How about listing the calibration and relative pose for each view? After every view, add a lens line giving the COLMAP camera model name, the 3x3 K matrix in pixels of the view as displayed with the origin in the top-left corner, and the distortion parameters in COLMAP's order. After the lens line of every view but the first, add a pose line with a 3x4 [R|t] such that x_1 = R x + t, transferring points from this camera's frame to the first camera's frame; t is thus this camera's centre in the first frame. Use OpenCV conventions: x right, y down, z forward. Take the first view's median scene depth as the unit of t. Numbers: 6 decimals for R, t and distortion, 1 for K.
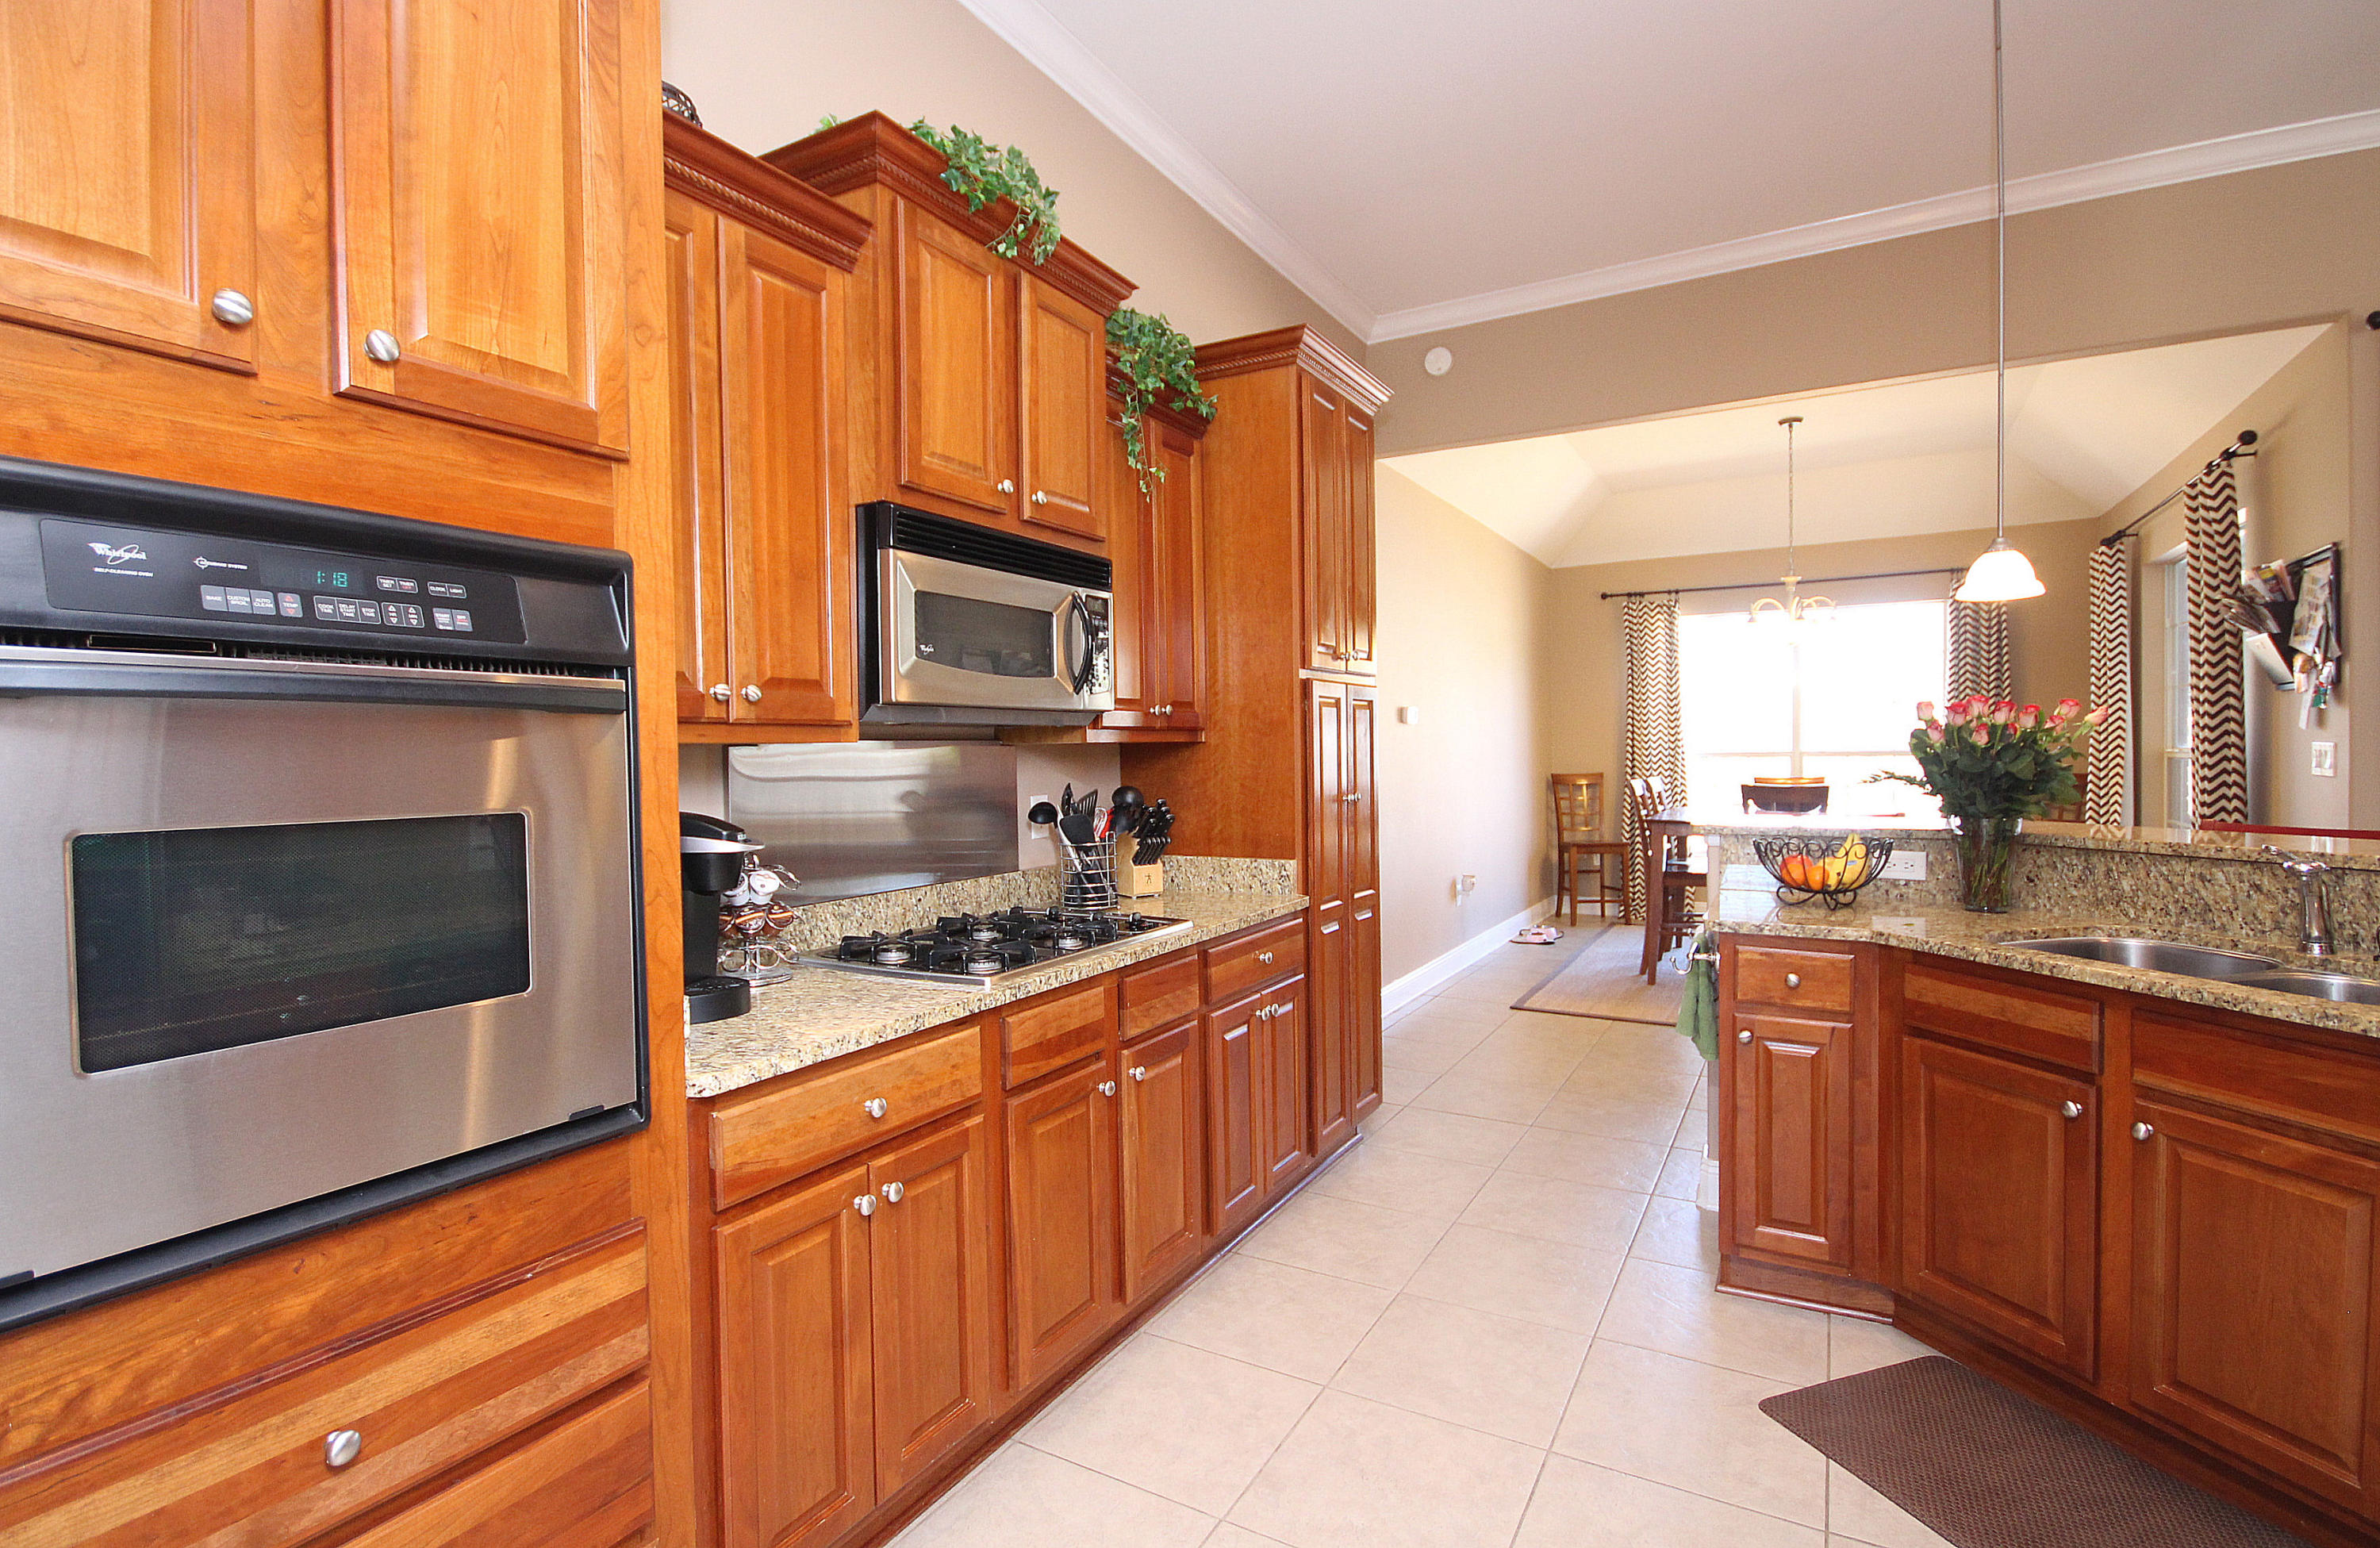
lens RADIAL K [[1124.0, 0, 1193.9], [0, 1124.0, 769.2], [0, 0, 1]] dist [0.001215, 0.000210]
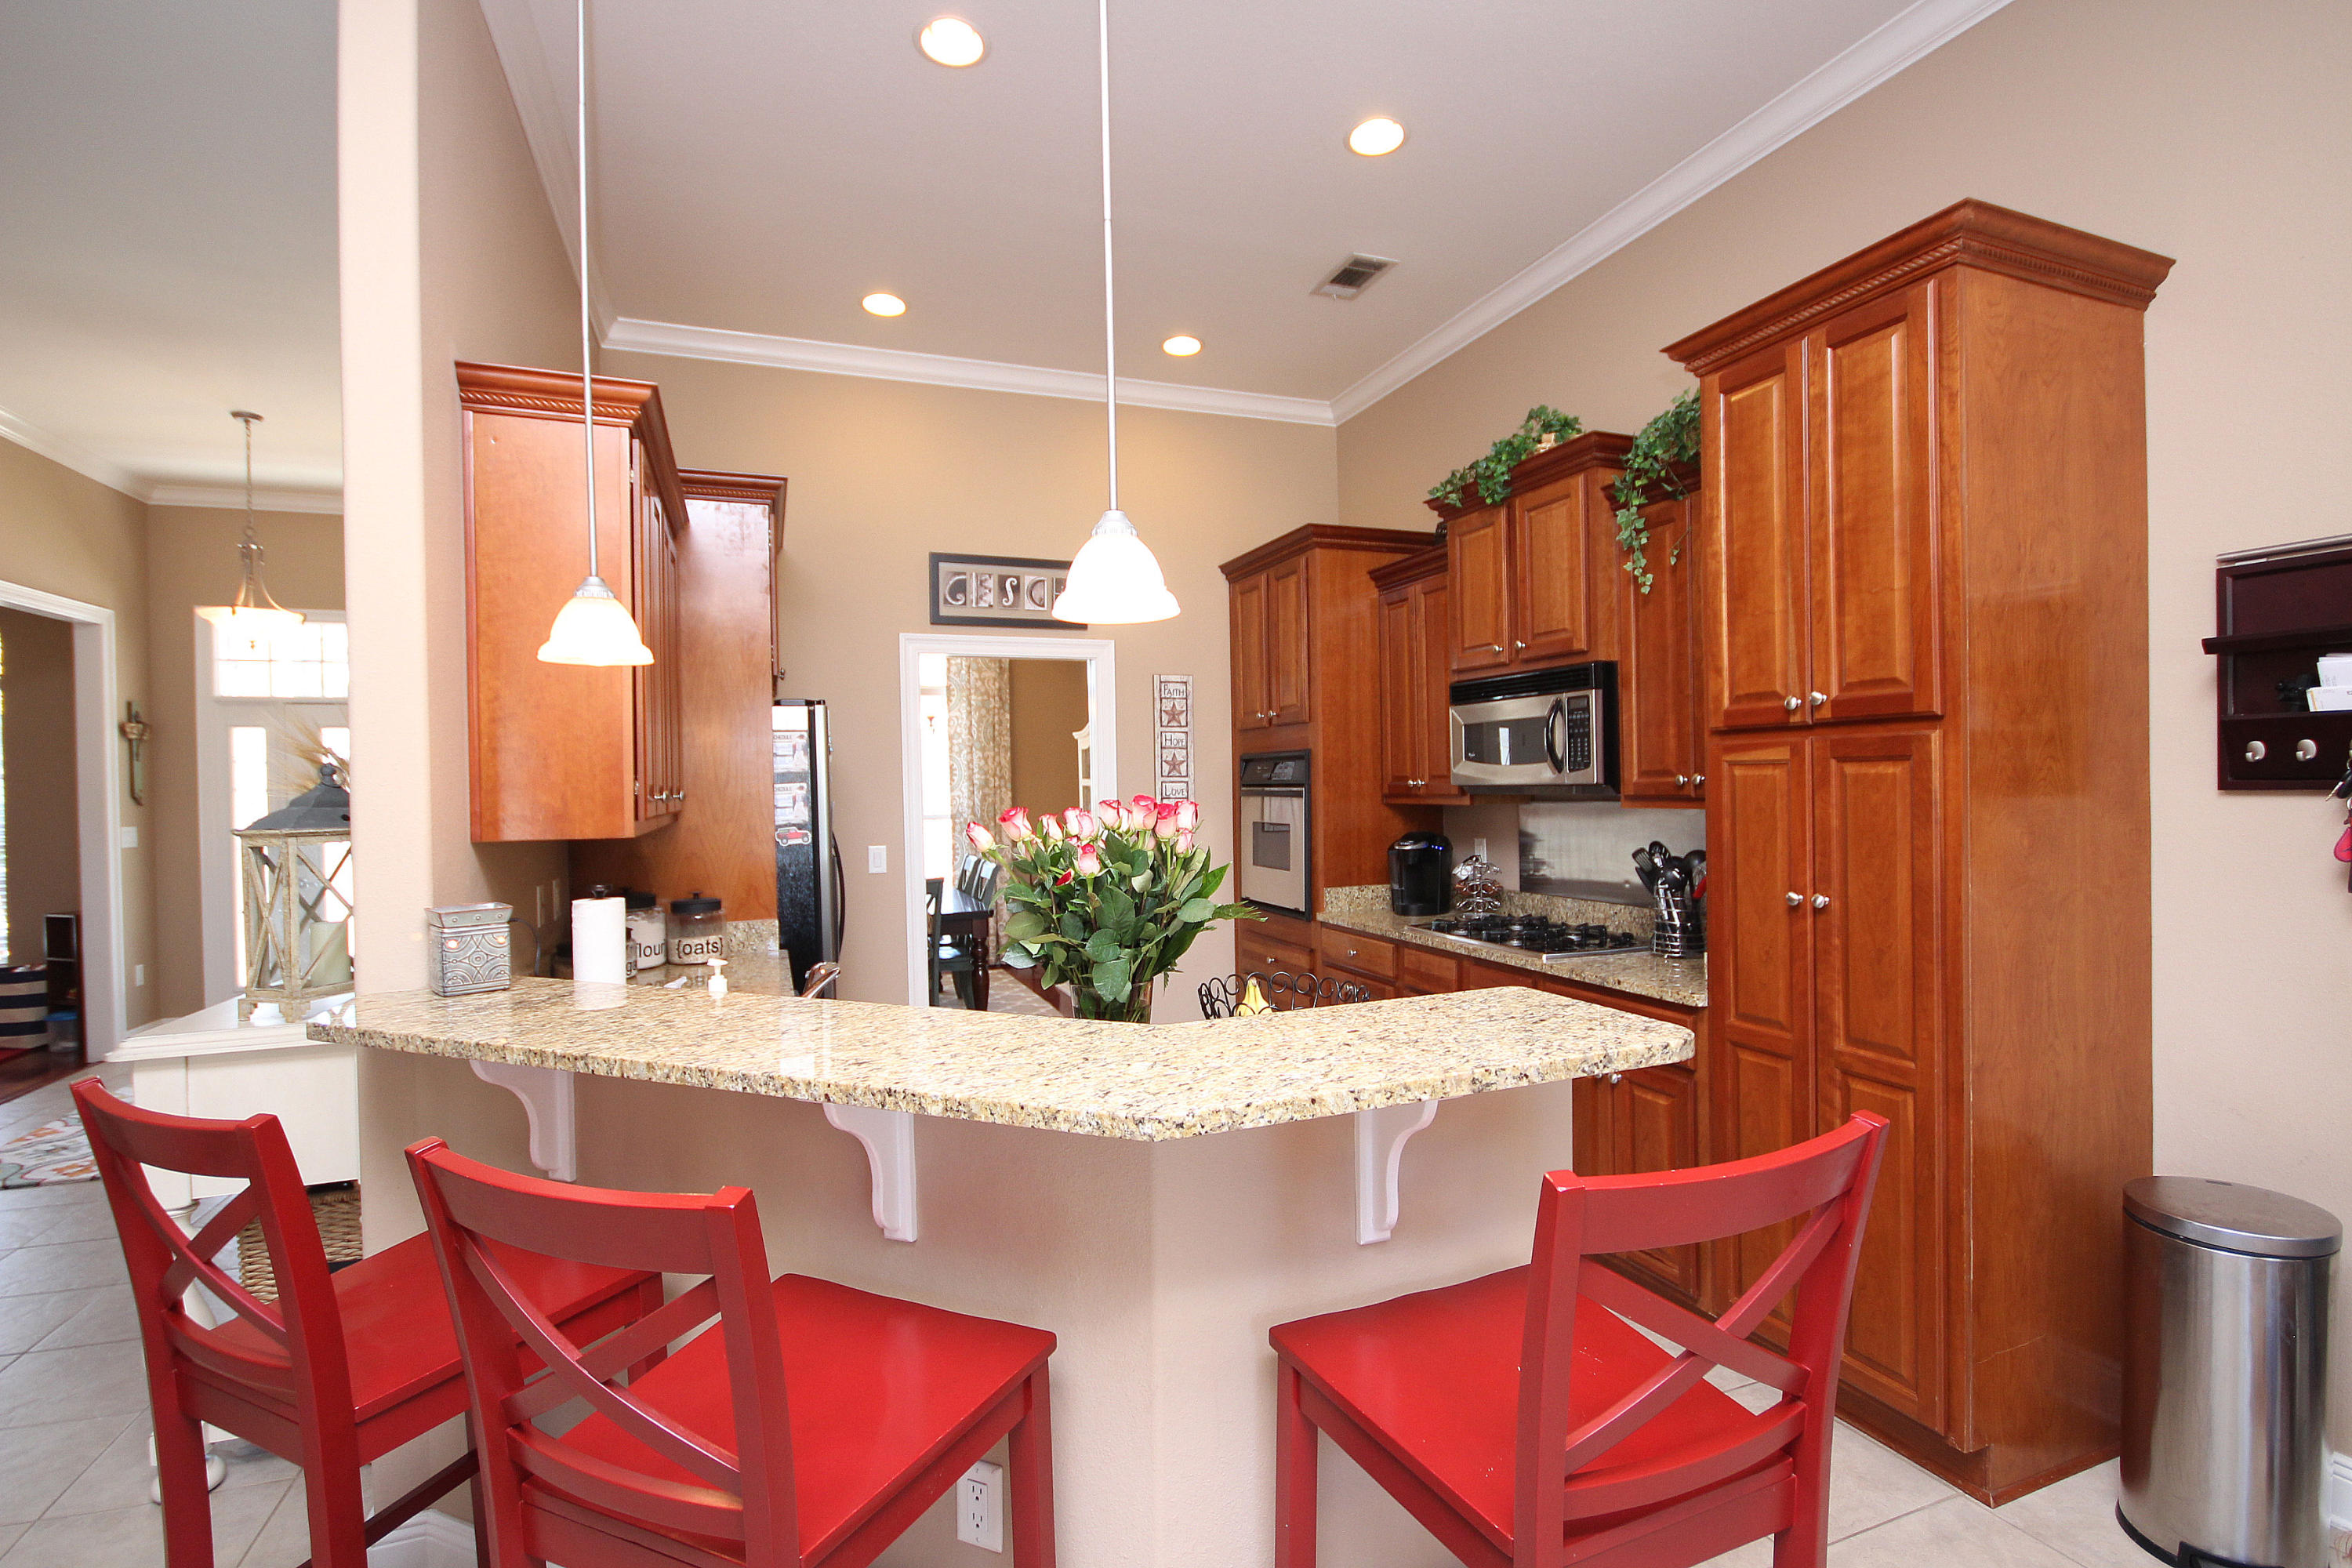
lens RADIAL K [[1080.3, 0, 1175.9], [0, 1080.3, 790.5], [0, 0, 1]] dist [-0.001684, -0.003468]
pose [[-0.632999, 0.032766, -0.773459, 1.421412], [0.013398, 0.999418, 0.031374, -0.110701], [0.774037, 0.009497, -0.633069, 1.742862]]
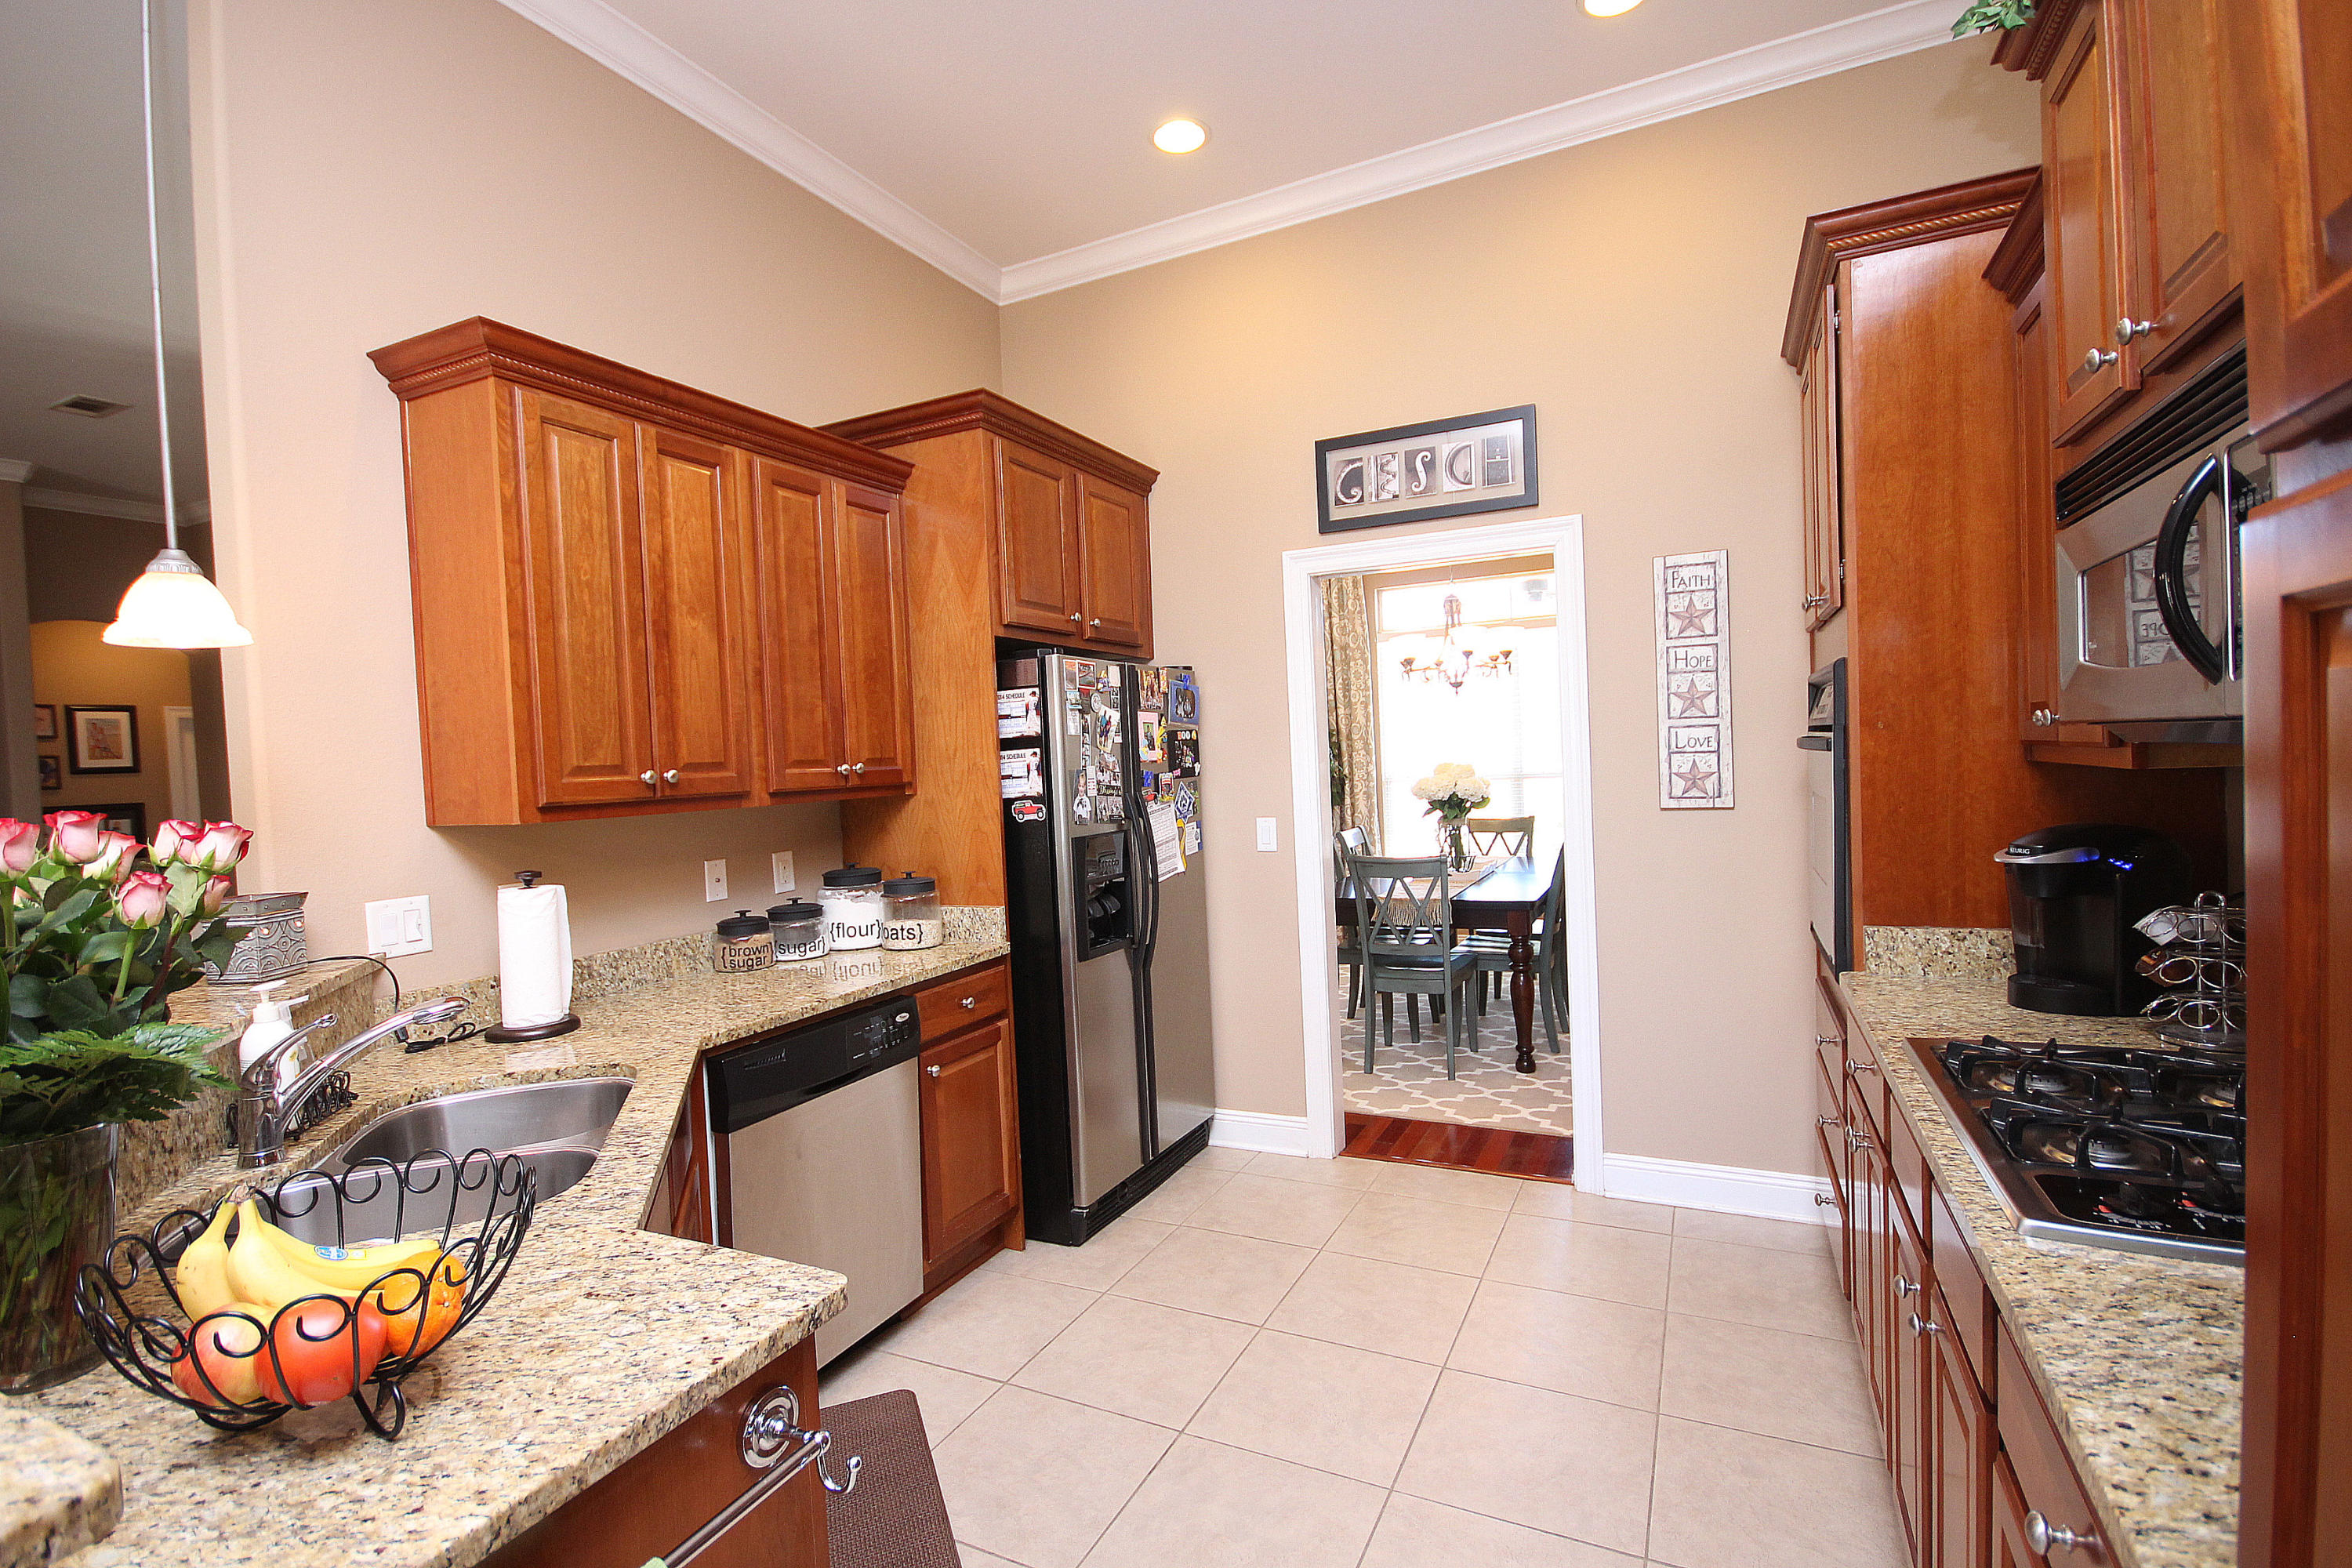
lens RADIAL K [[1080.3, 0, 1175.9], [0, 1080.3, 790.5], [0, 0, 1]] dist [-0.001684, -0.003468]
pose [[-0.996364, 0.061407, -0.059063, 0.400769], [0.058479, 0.997031, 0.050088, -0.083071], [0.061964, 0.046452, -0.996997, 1.668834]]
